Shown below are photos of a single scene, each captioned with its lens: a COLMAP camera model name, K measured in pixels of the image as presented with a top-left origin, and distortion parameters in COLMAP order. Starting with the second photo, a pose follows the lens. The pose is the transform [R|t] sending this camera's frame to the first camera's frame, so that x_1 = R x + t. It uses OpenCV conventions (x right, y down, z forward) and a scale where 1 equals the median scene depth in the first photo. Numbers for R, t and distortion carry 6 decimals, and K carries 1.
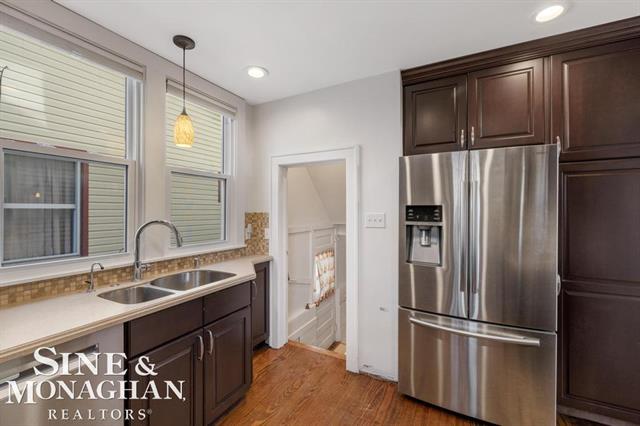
lens RADIAL K [[273.6, 0, 323.8], [0, 273.6, 207.2], [0, 0, 1]] dist [-0.004308, -0.000016]
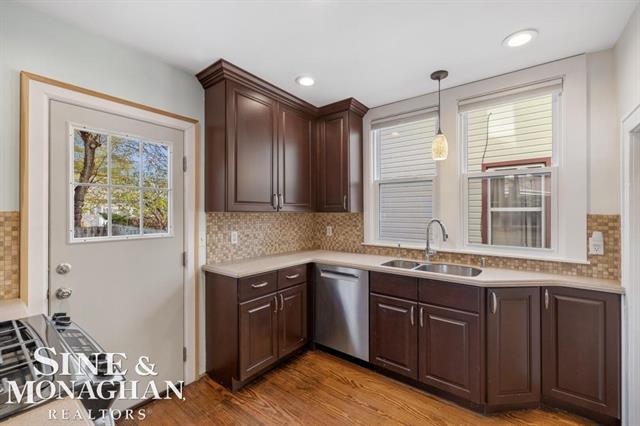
lens RADIAL K [[273.6, 0, 319.5], [0, 273.6, 213.9], [0, 0, 1]] dist [-0.004308, -0.000016]
pose [[-0.190016, 0.002135, -0.981779, 0.524971], [0.009504, 0.999955, 0.000335, 0.010972], [0.981735, -0.009267, -0.190028, 0.463099]]
